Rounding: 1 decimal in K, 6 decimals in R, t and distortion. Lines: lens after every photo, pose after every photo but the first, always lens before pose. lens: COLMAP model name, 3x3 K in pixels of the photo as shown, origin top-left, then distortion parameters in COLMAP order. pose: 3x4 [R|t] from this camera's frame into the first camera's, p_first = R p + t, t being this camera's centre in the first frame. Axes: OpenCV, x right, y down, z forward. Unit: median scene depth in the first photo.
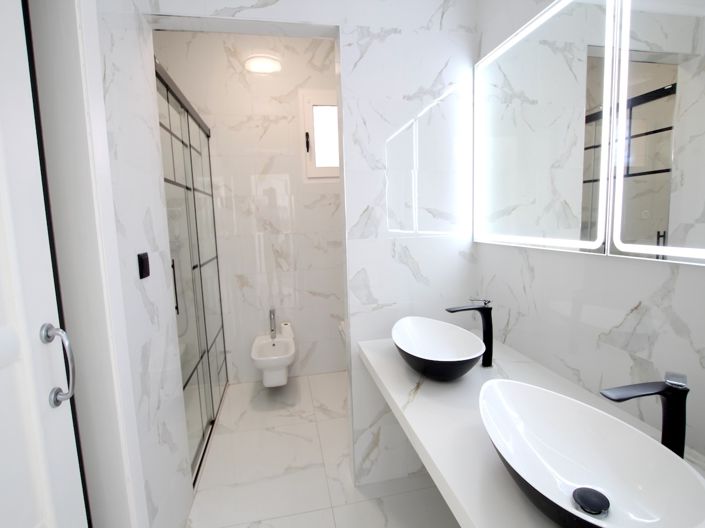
lens RADIAL K [[329.8, 0, 355.0], [0, 329.8, 257.5], [0, 0, 1]] dist [-0.023812, -0.000001]
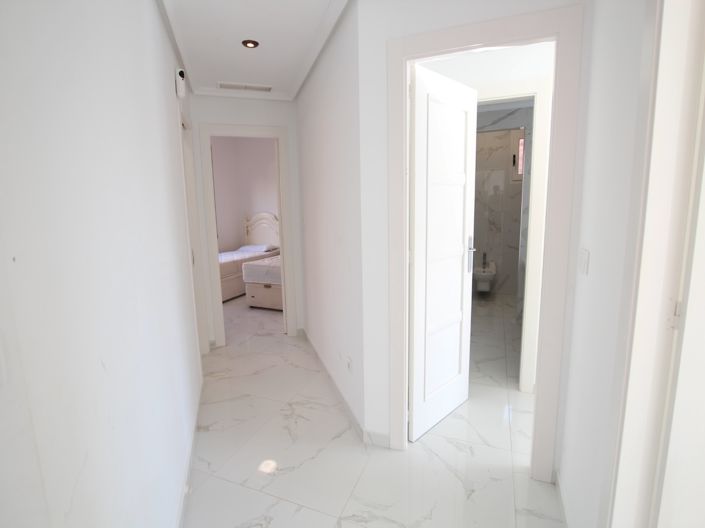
lens RADIAL K [[329.8, 0, 355.0], [0, 329.8, 257.5], [0, 0, 1]] dist [-0.023812, -0.000001]
pose [[0.806223, 0.093875, -0.584116, 0.241343], [-0.068983, 0.995513, 0.064778, 0.113904], [0.587576, -0.011931, 0.809081, -0.929210]]
